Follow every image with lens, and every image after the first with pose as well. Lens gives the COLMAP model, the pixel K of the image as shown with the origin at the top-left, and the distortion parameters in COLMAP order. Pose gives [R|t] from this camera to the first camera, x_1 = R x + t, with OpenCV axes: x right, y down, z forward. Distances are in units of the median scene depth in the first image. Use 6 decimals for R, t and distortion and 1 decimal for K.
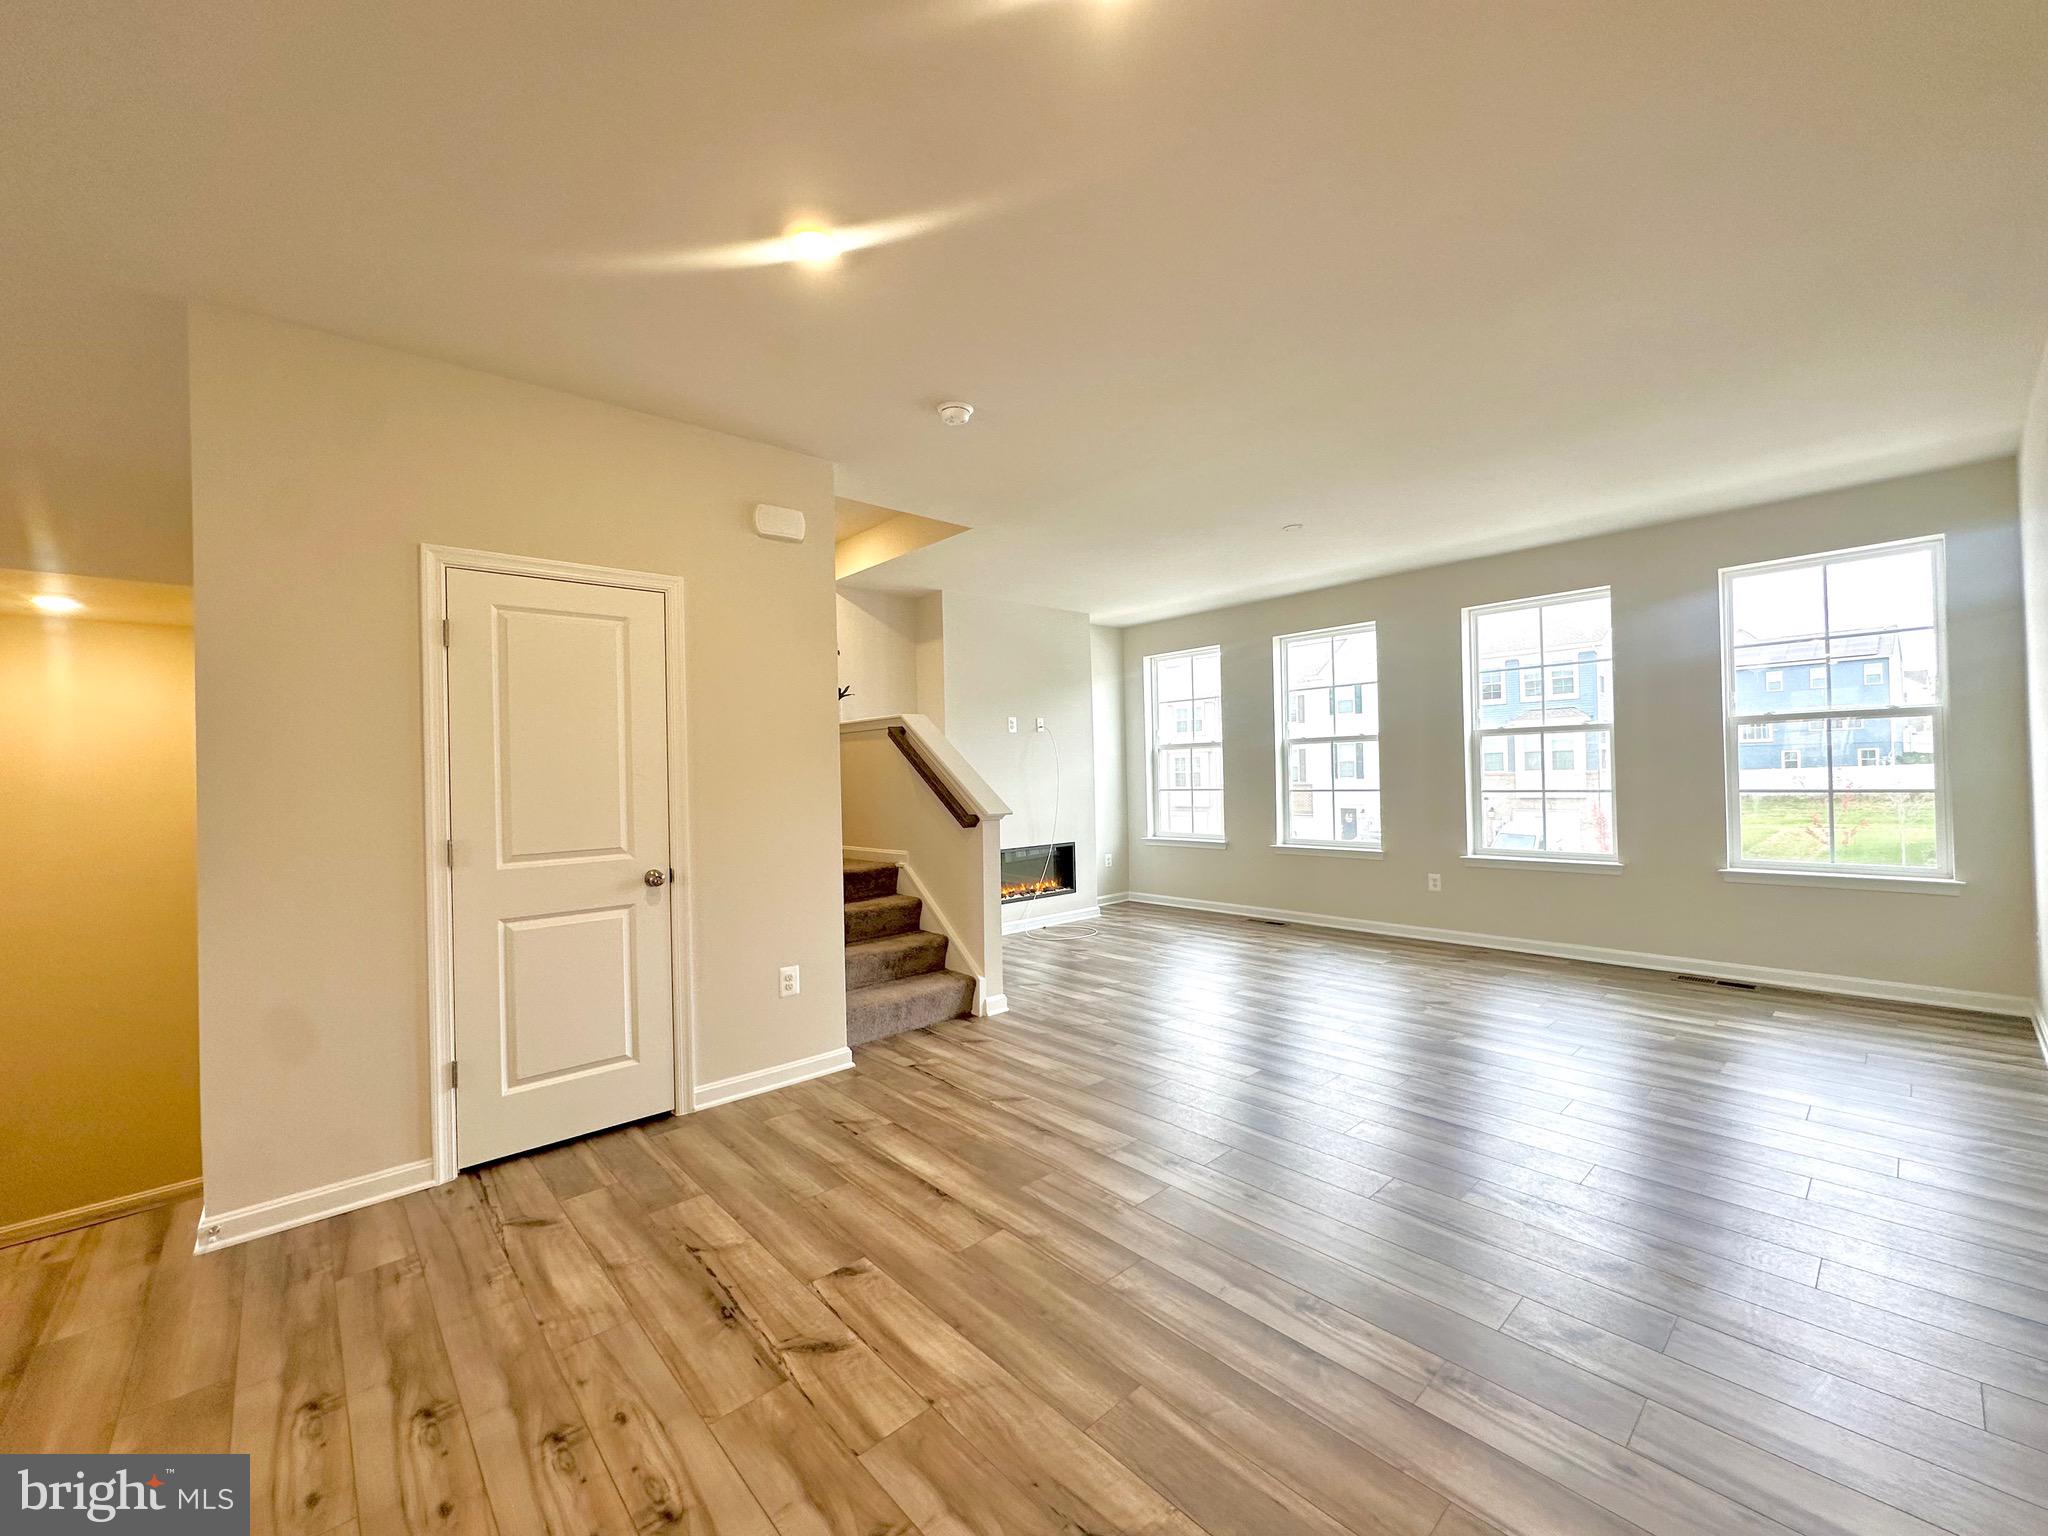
lens RADIAL K [[816.2, 0, 1023.9], [0, 816.2, 774.0], [0, 0, 1]] dist [-0.002746, -0.000125]
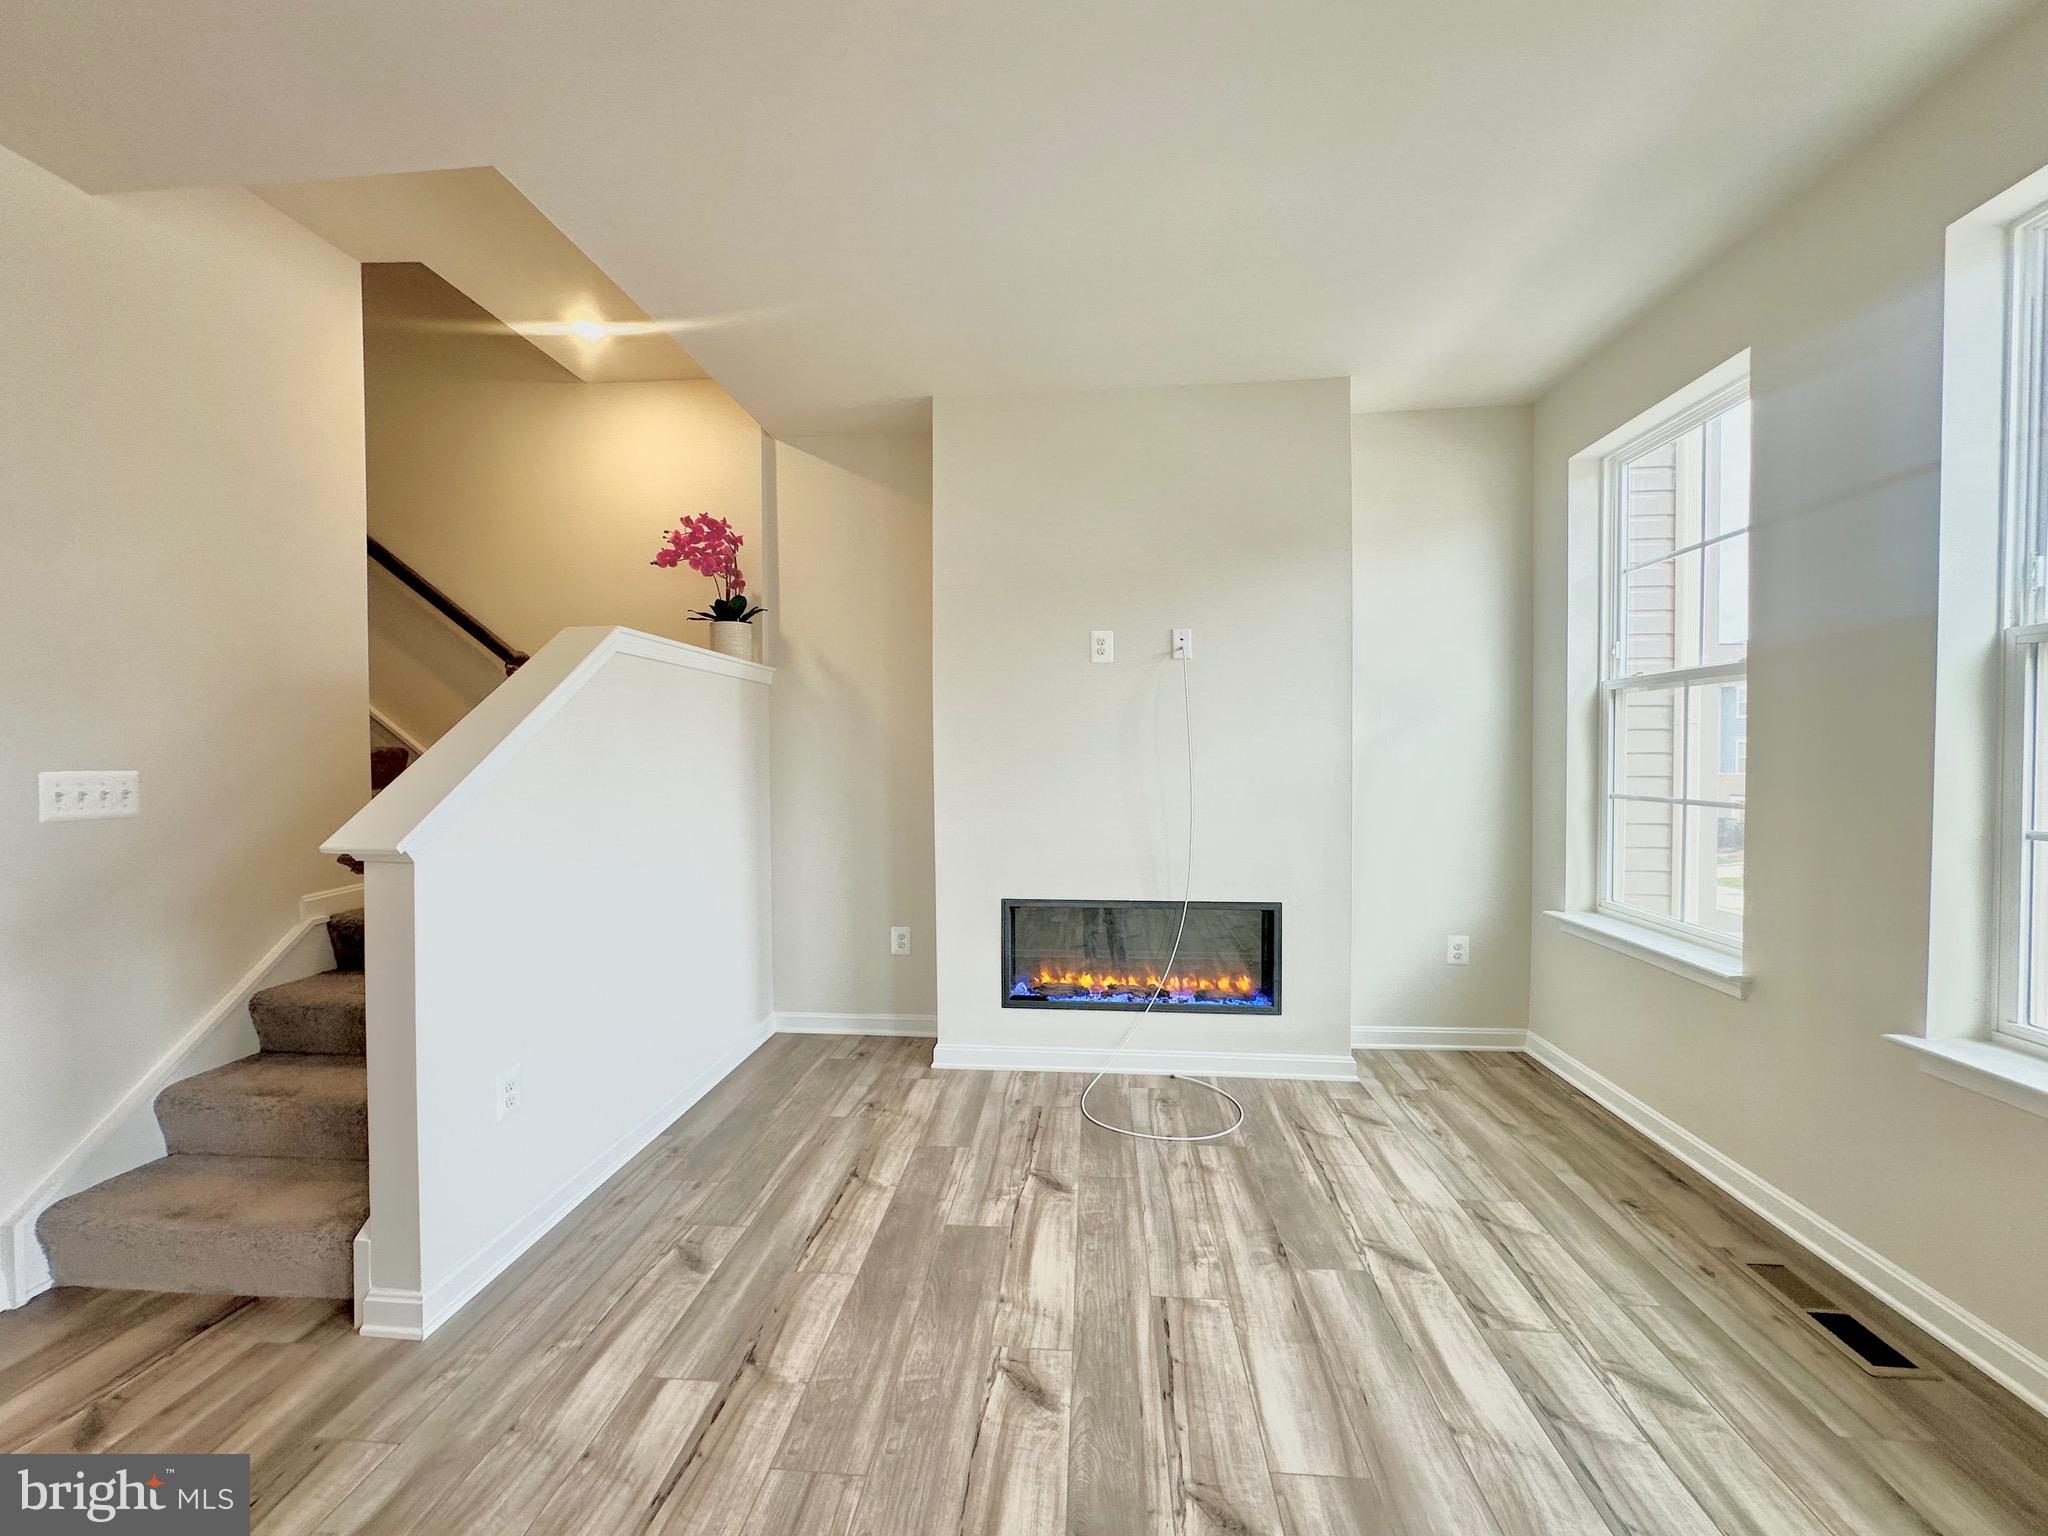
lens RADIAL K [[816.2, 0, 1030.2], [0, 816.2, 767.7], [0, 0, 1]] dist [-0.002746, -0.000125]
pose [[0.679562, 0.035336, -0.732767, 0.505942], [-0.011250, 0.999224, 0.037752, -0.010619], [0.733532, -0.017411, 0.679432, 1.030789]]
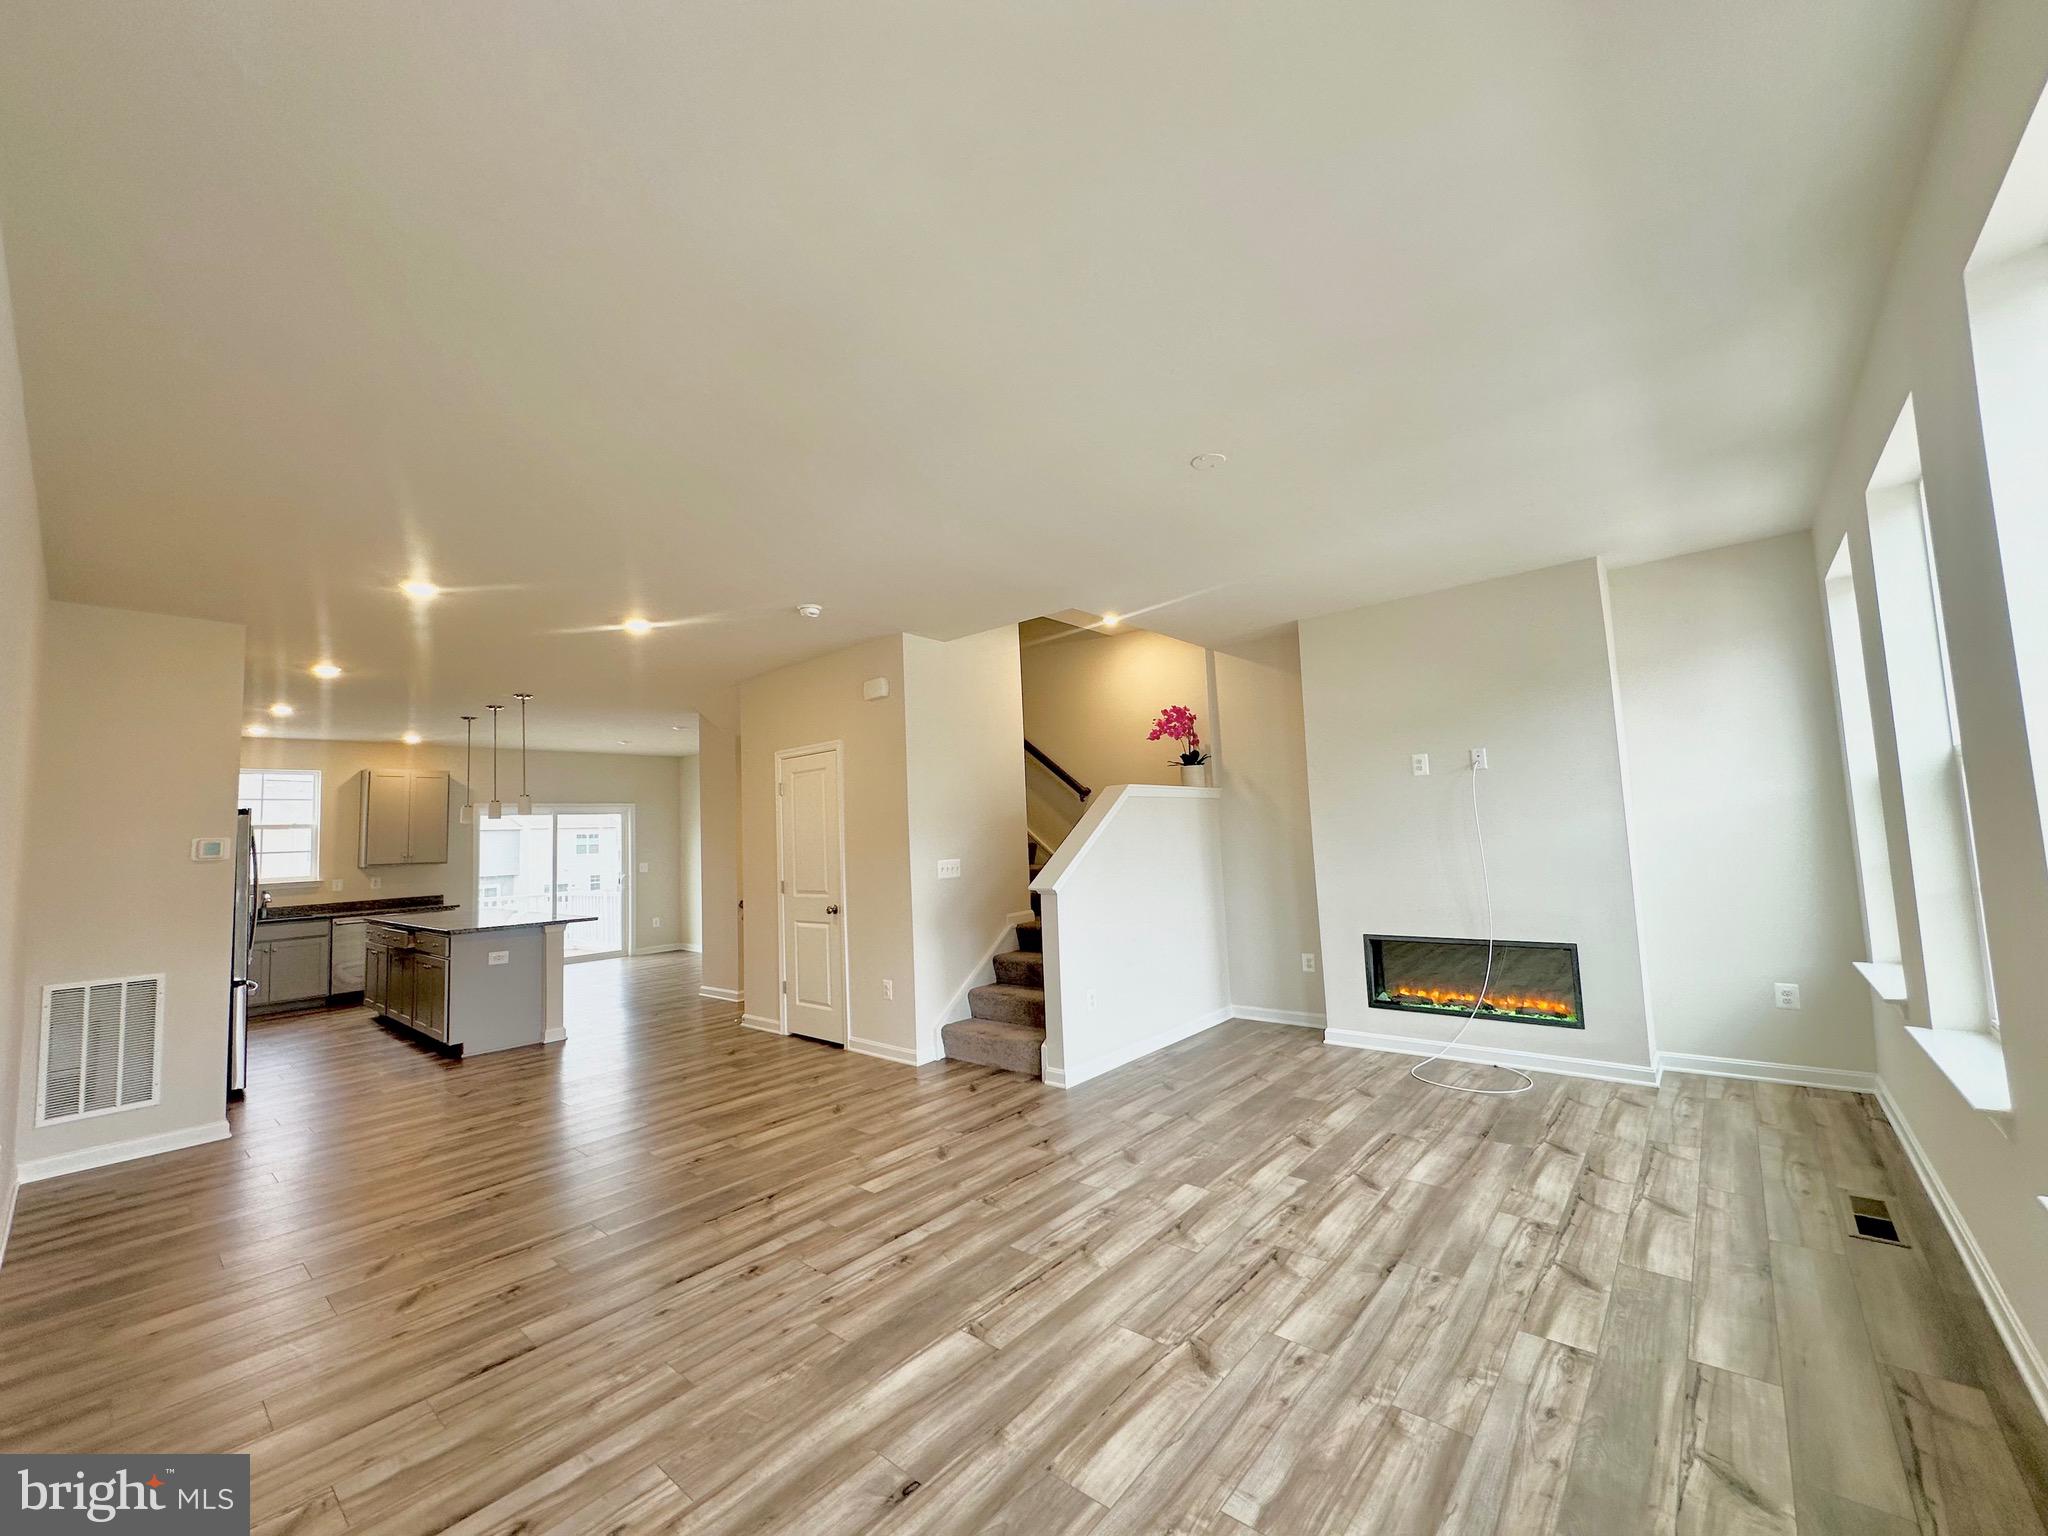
lens RADIAL K [[816.2, 0, 1028.8], [0, 816.2, 771.0], [0, 0, 1]] dist [-0.002746, -0.000125]
pose [[0.122056, -0.061601, -0.990610, 1.061597], [0.039034, 0.997598, -0.057226, -0.043455], [0.991755, -0.031683, 0.124167, 0.914474]]
